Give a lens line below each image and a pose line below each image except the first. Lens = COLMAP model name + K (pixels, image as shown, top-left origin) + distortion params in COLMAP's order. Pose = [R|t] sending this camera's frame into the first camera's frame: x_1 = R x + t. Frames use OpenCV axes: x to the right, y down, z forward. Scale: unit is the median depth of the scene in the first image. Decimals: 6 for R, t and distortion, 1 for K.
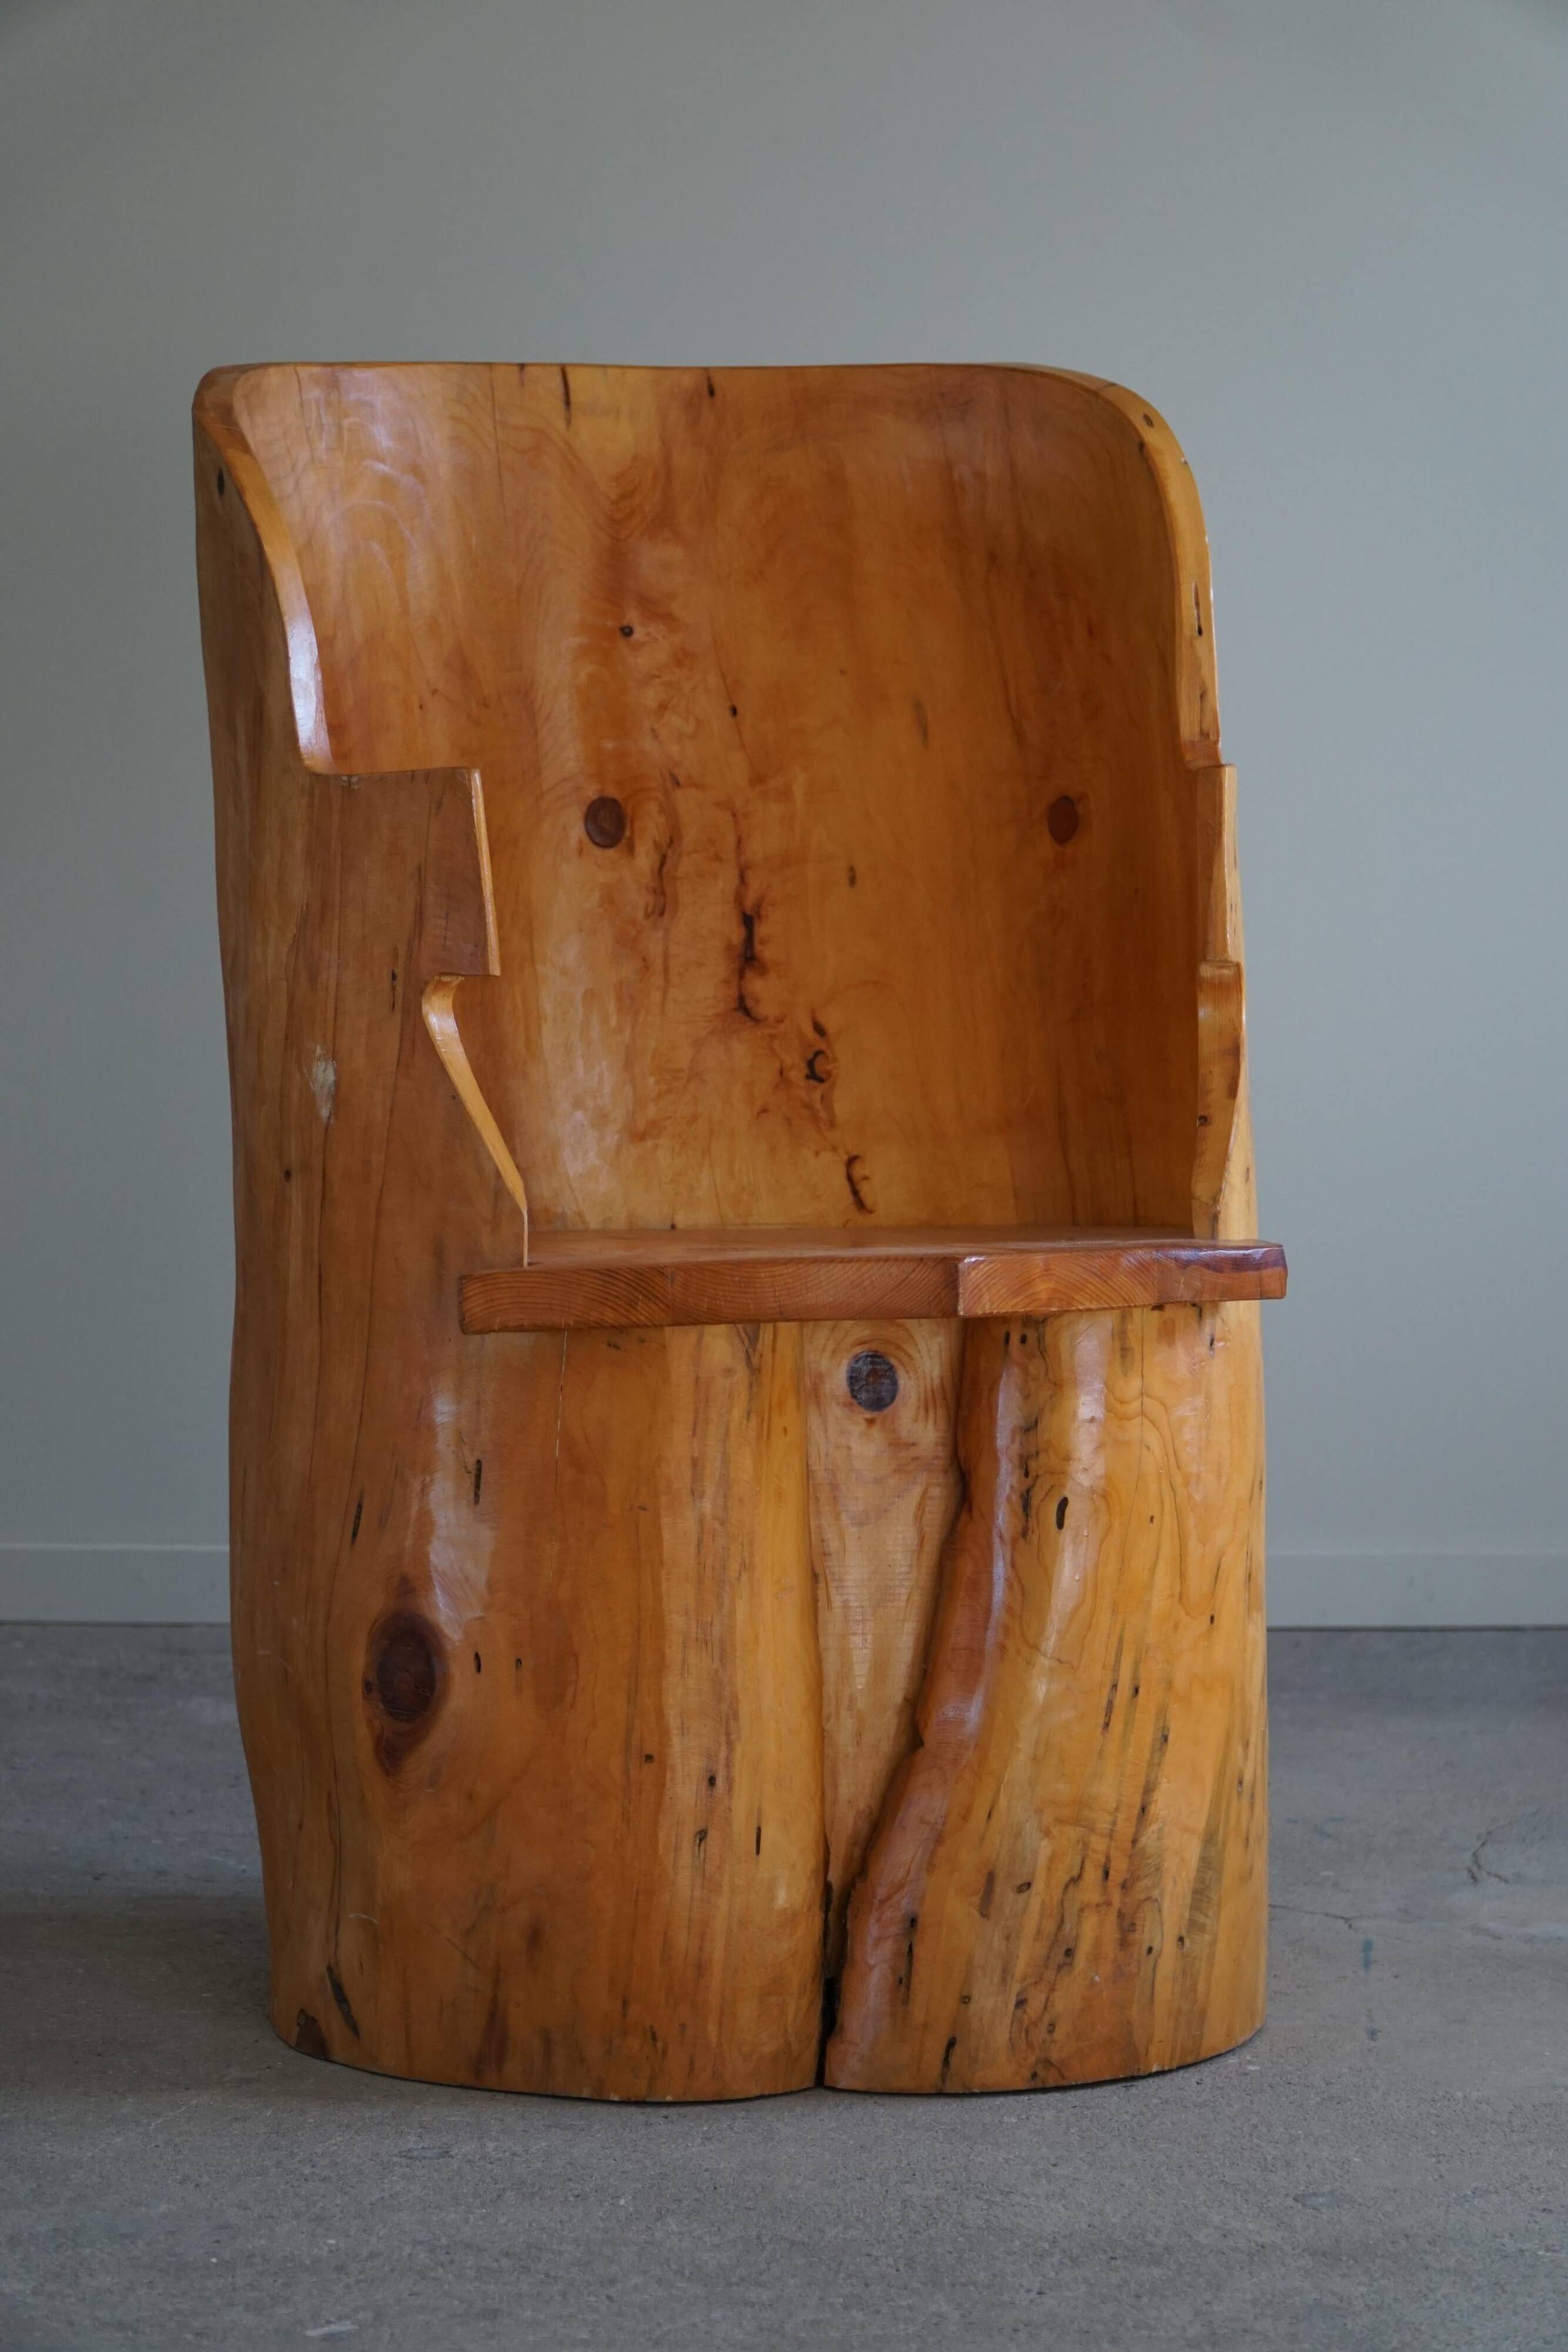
lens RADIAL K [[7438.3, 0, 776.3], [0, 7438.3, 1067.5], [0, 0, 1]] dist [-0.633826, 0.000000]
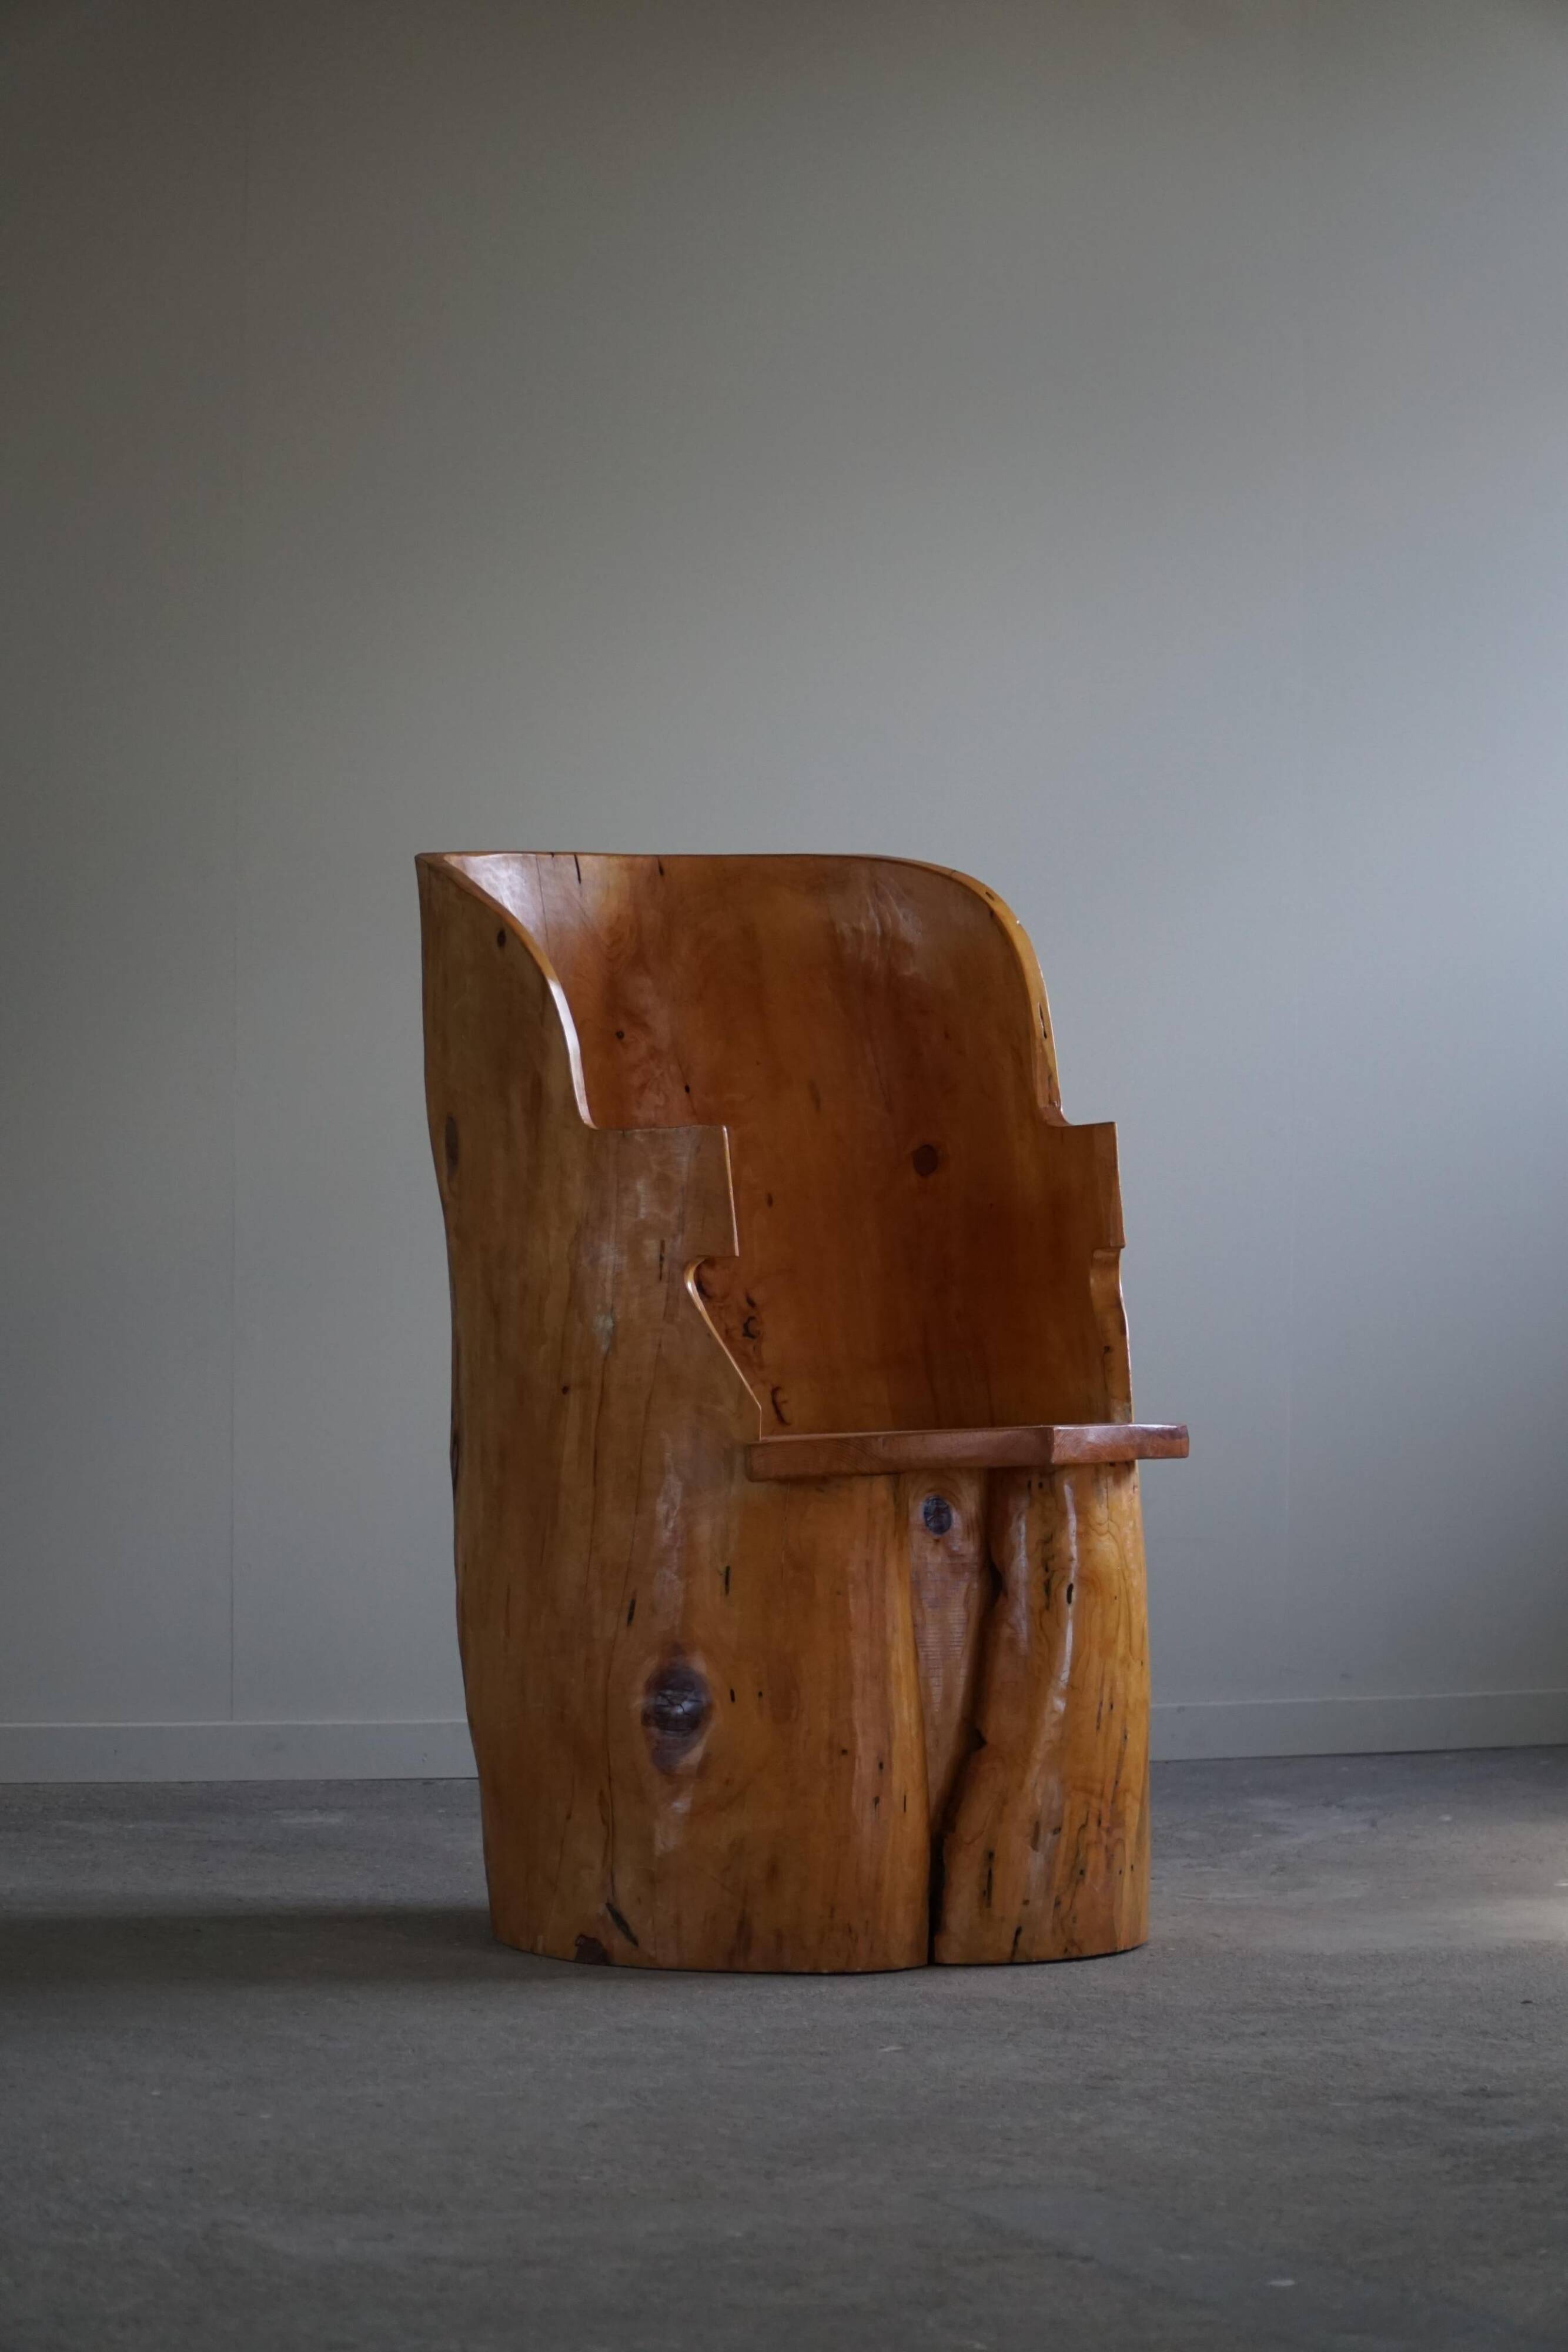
lens RADIAL K [[10383.2, 0, 777.9], [0, 10383.2, 1162.3], [0, 0, 1]] dist [-1.349073, 0.000000]
pose [[0.938457, -0.004180, 0.345371, -0.771532], [0.018871, 0.999054, -0.039186, 0.052746], [-0.344881, 0.043292, 0.937648, -1.038511]]
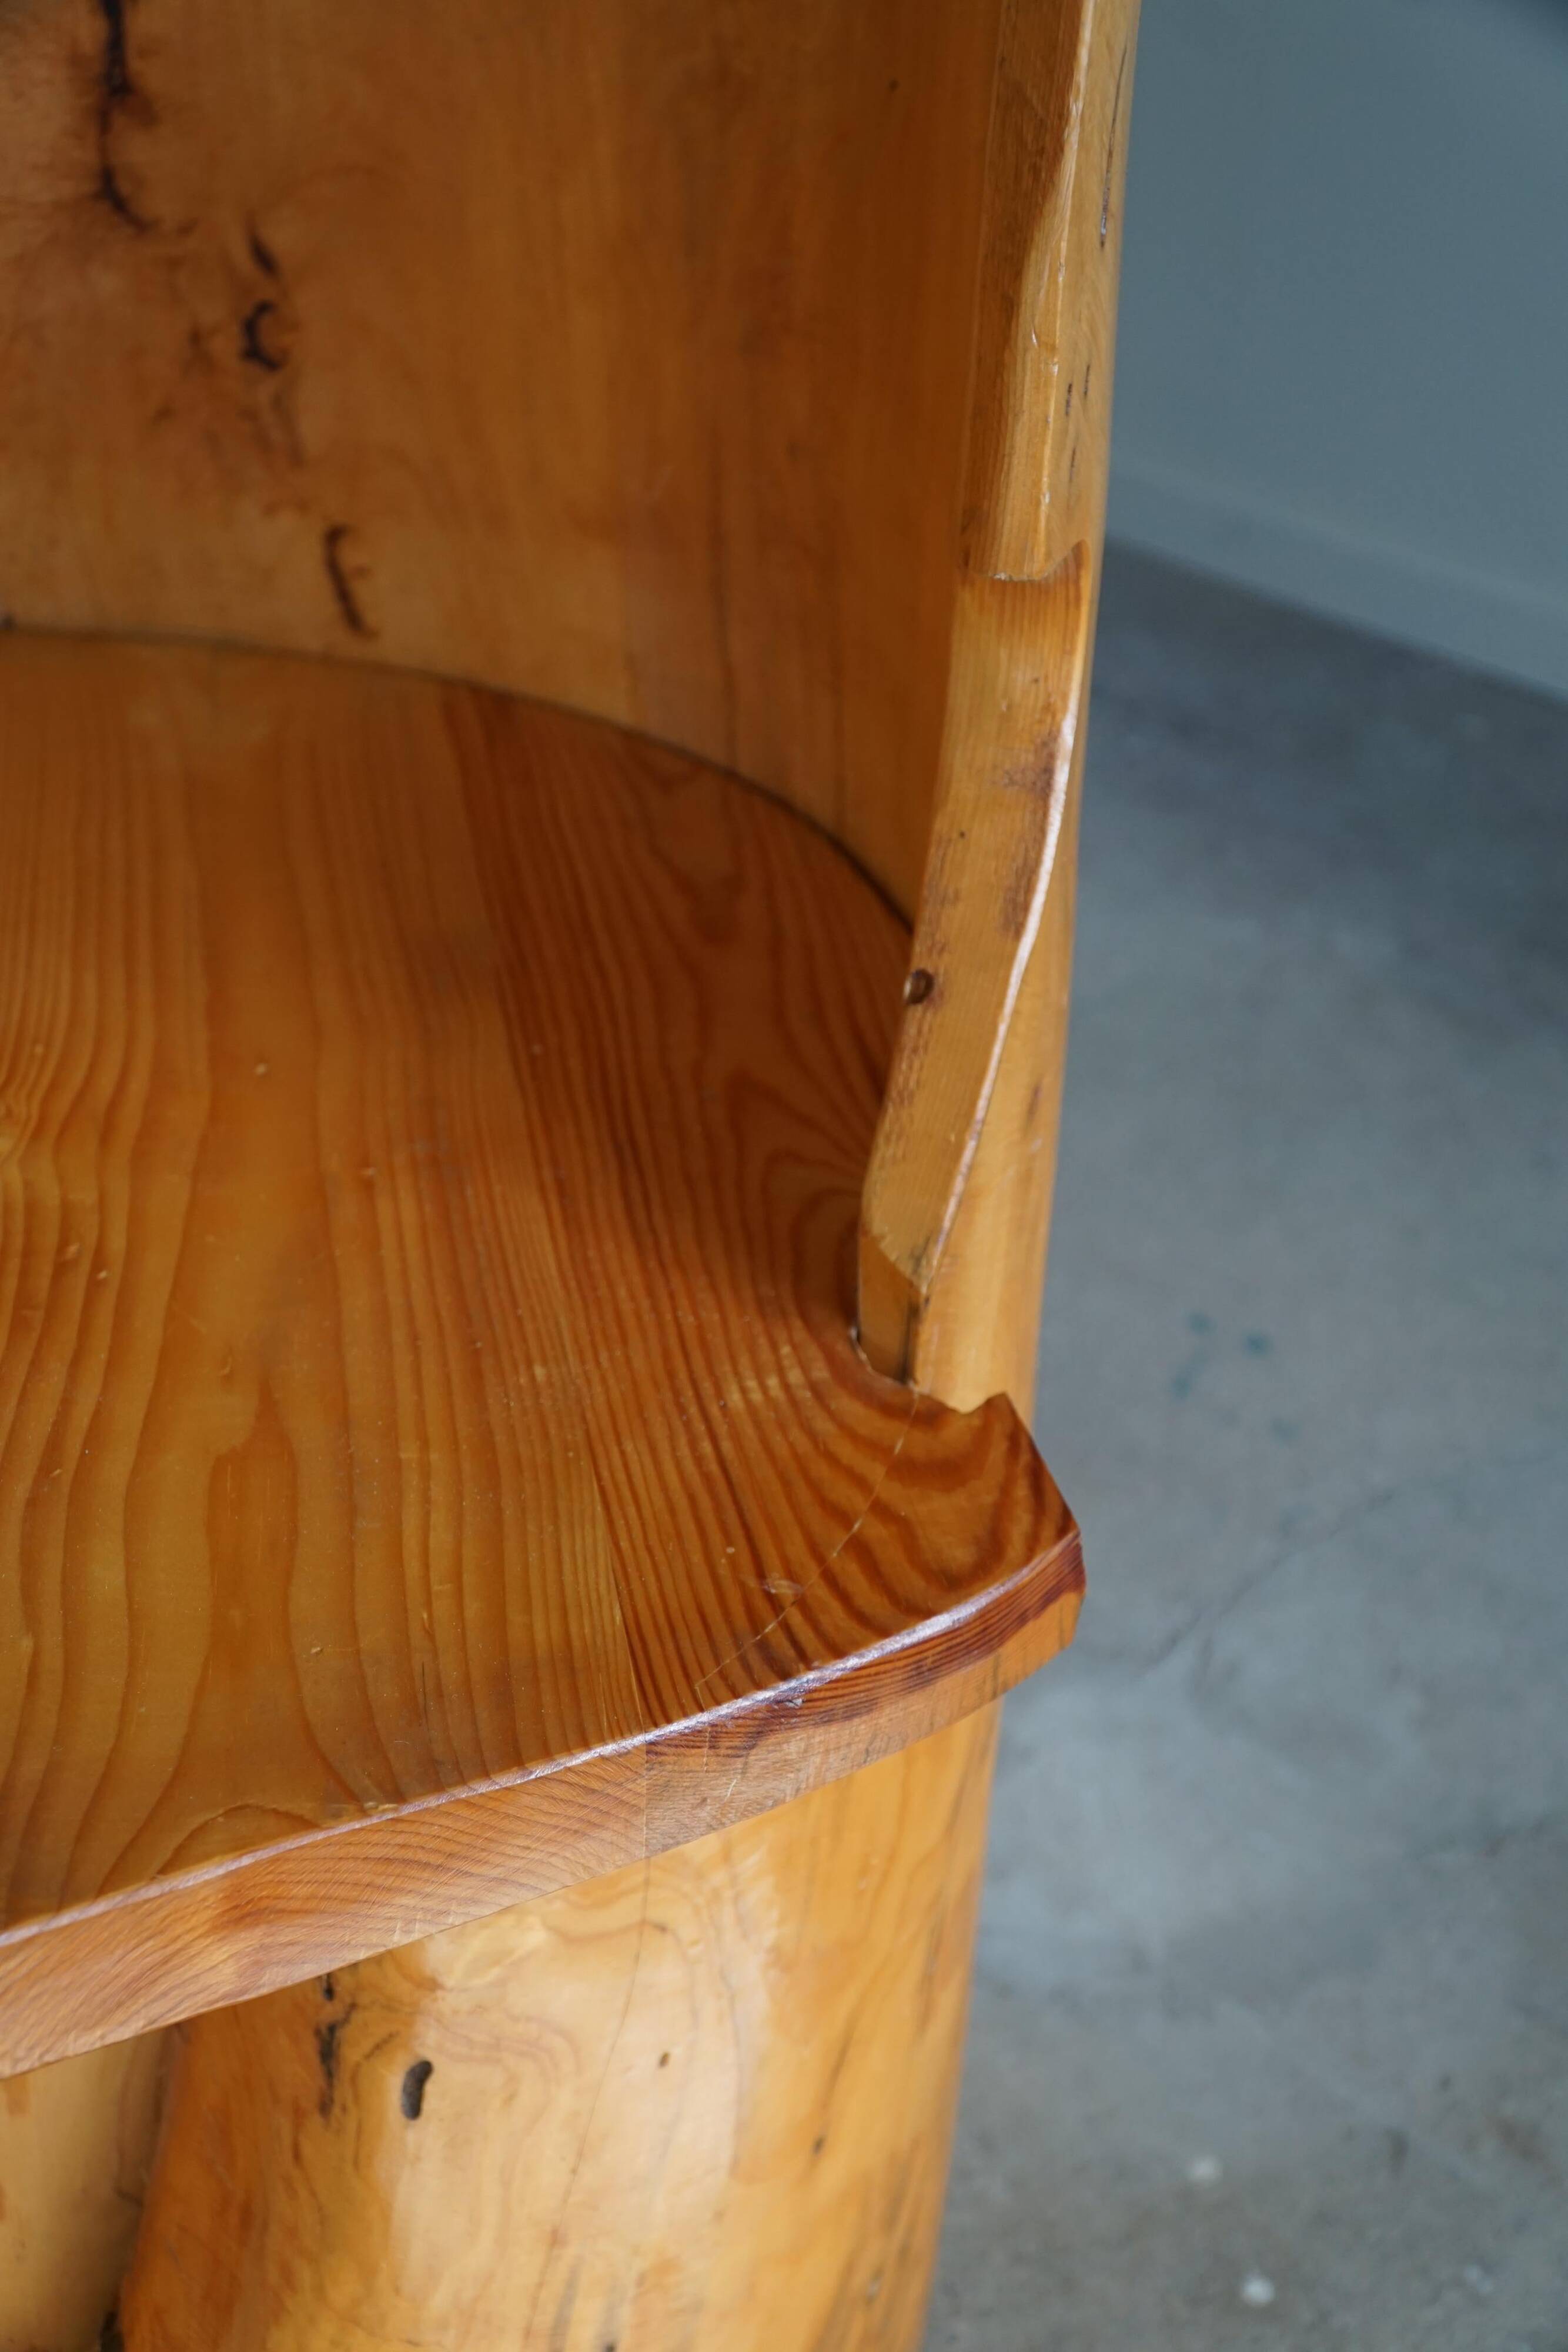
lens RADIAL K [[2811.8, 0, 794.7], [0, 2811.8, 1222.1], [0, 0, 1]] dist [0.000770, 0.000000]
pose [[0.994433, 0.094828, -0.045950, 0.059470], [-0.056974, 0.850688, 0.522575, -0.053853], [0.088644, -0.517048, 0.851354, 0.889635]]
